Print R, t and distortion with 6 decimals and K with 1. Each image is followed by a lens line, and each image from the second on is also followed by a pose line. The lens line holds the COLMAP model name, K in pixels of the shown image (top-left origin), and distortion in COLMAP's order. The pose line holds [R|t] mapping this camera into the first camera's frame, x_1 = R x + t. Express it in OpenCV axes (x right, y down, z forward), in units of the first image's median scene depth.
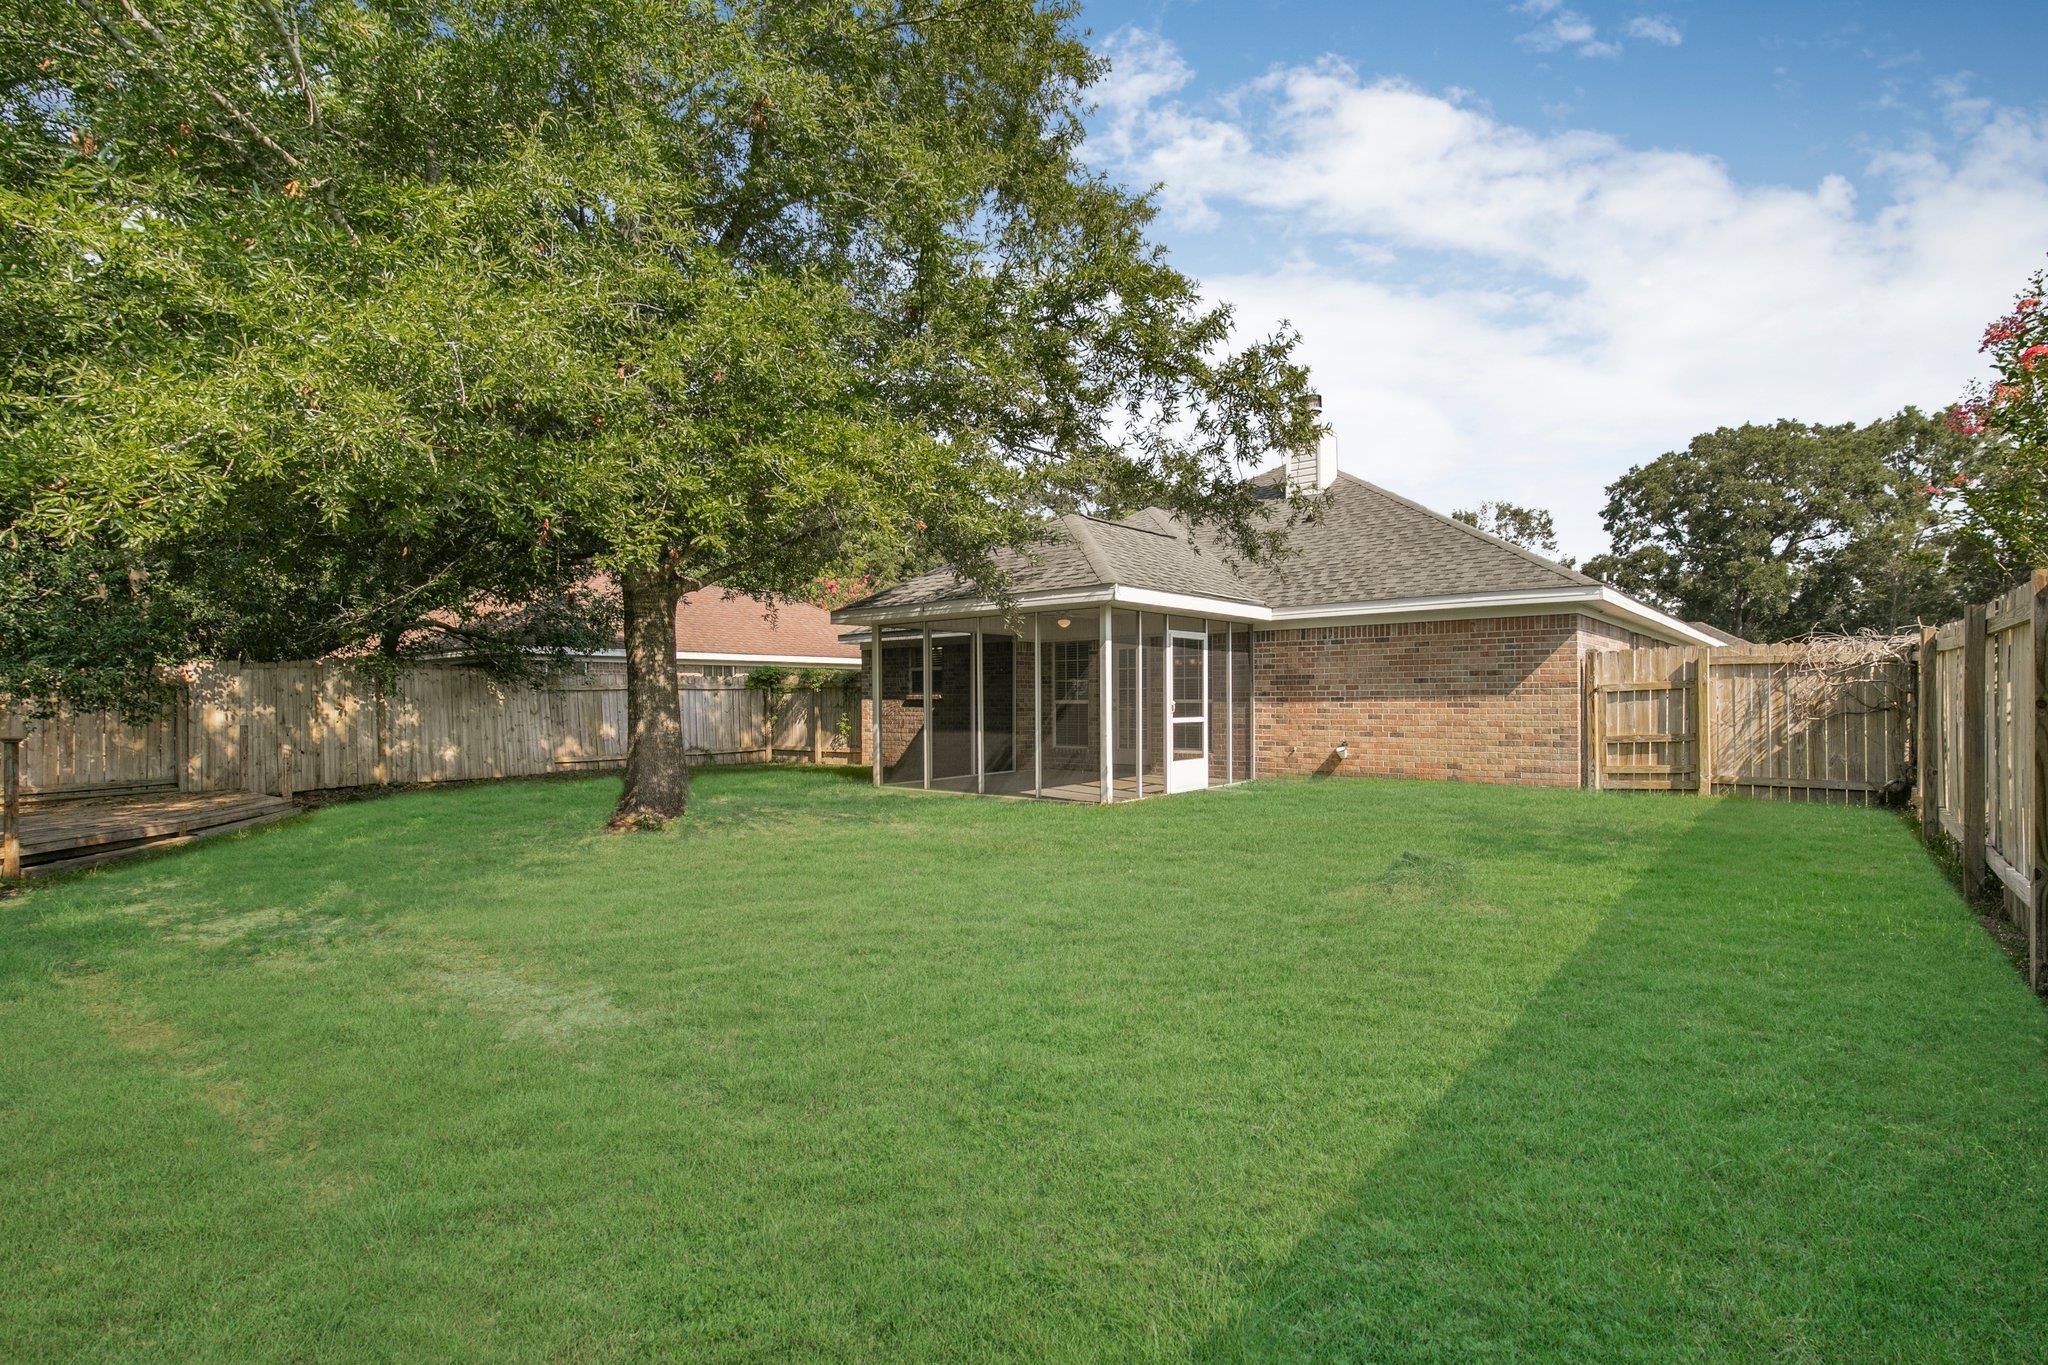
lens RADIAL K [[956.1, 0, 1024.2], [0, 956.1, 691.1], [0, 0, 1]] dist [-0.008094, 0.003702]
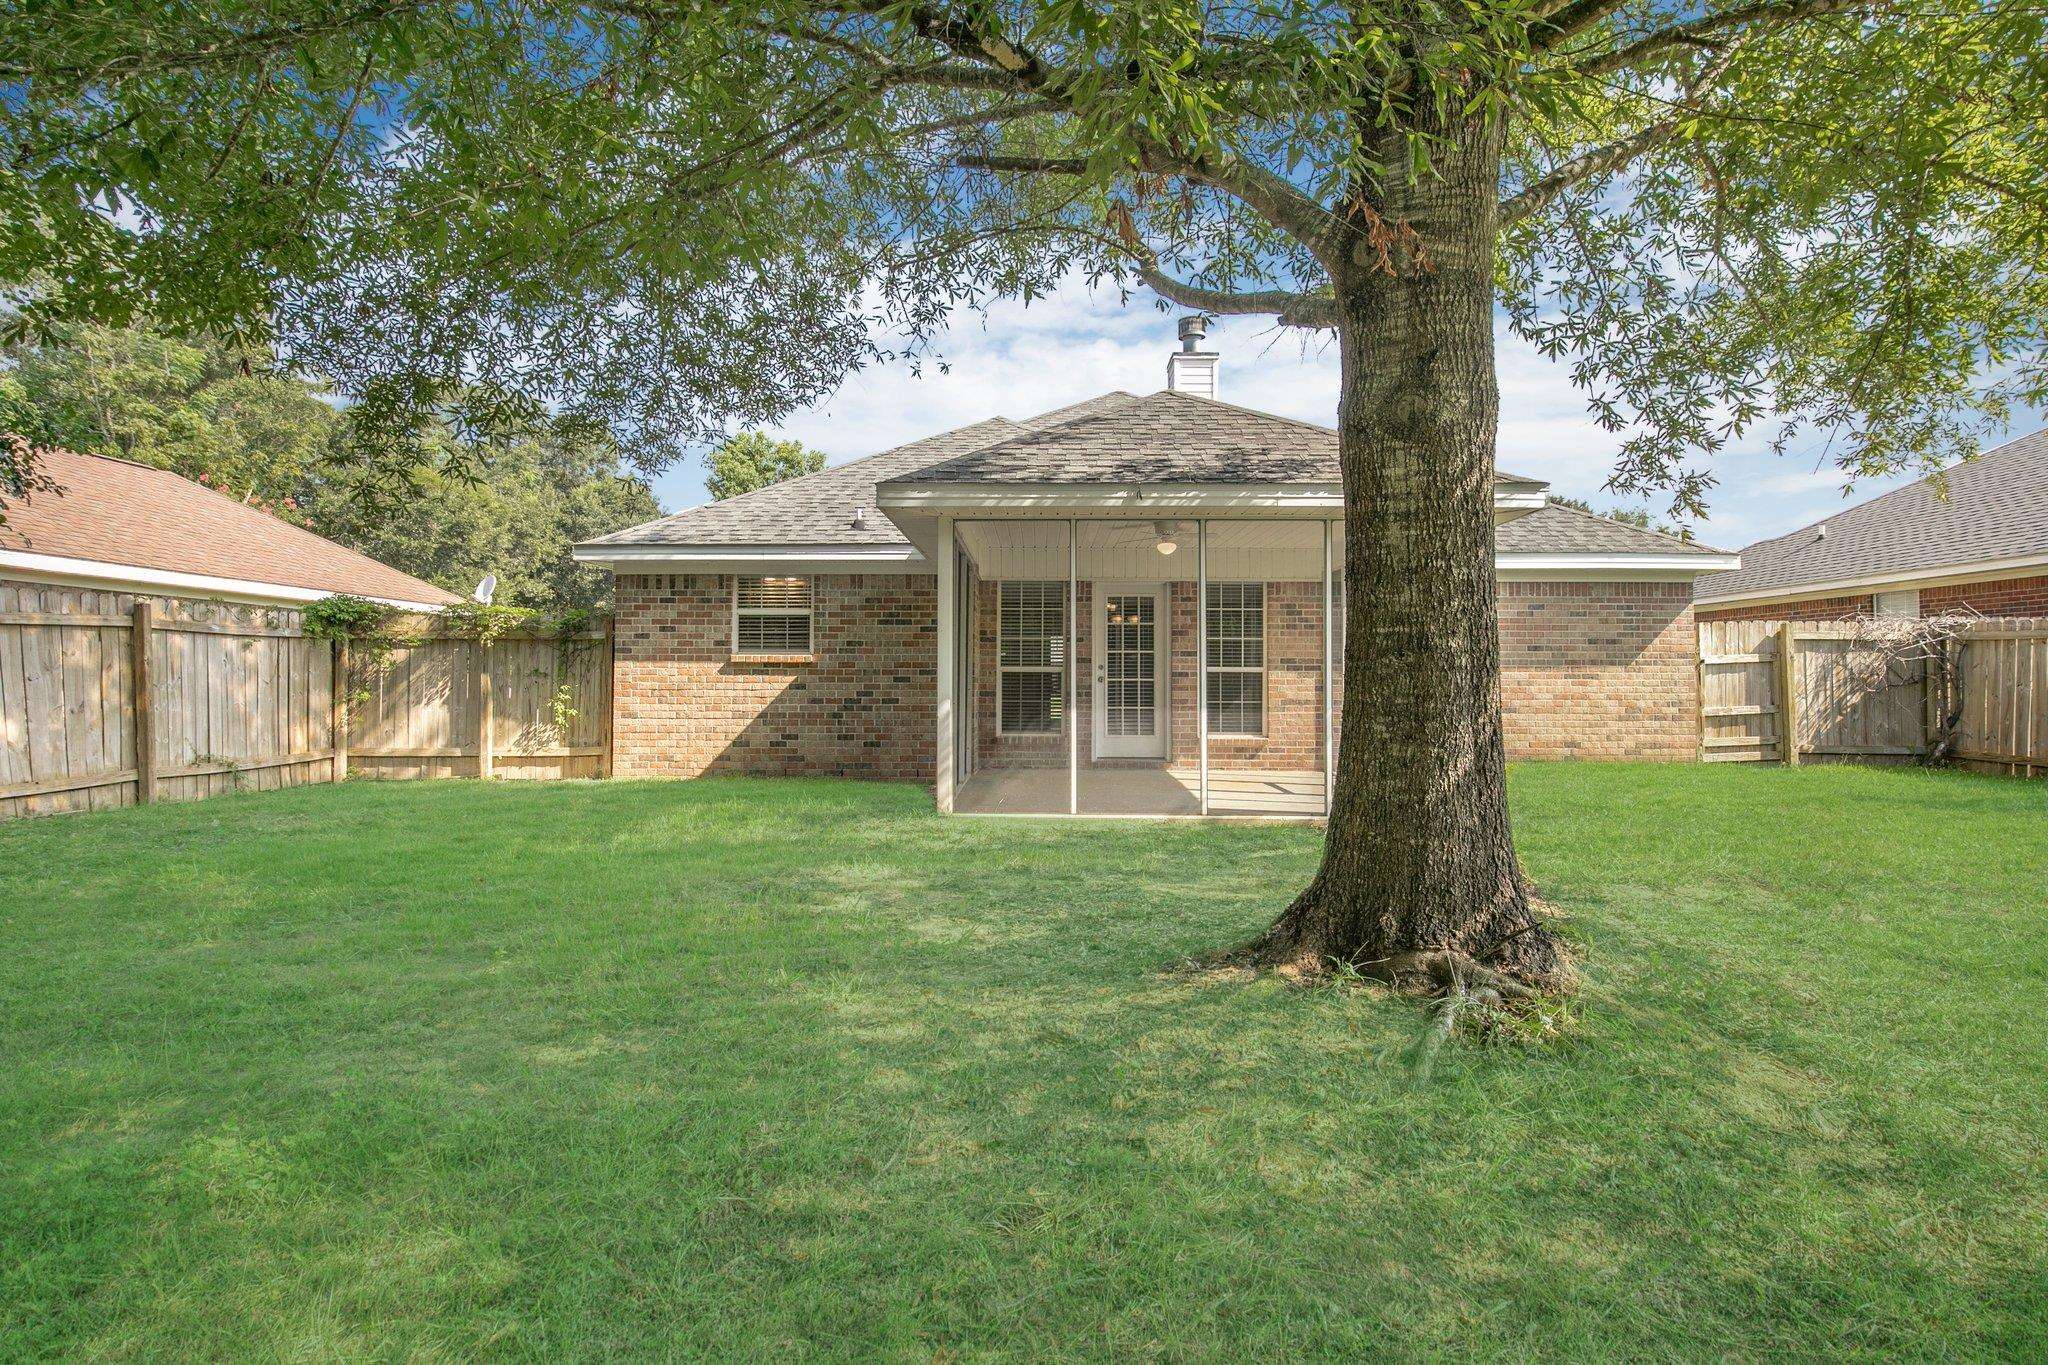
lens RADIAL K [[956.1, 0, 1023.6], [0, 956.1, 686.3], [0, 0, 1]] dist [-0.008094, 0.003702]
pose [[0.781570, 0.001636, 0.623816, -0.525886], [-0.013416, 0.999809, 0.014187, 0.018317], [-0.623674, -0.019458, 0.781443, 0.637396]]
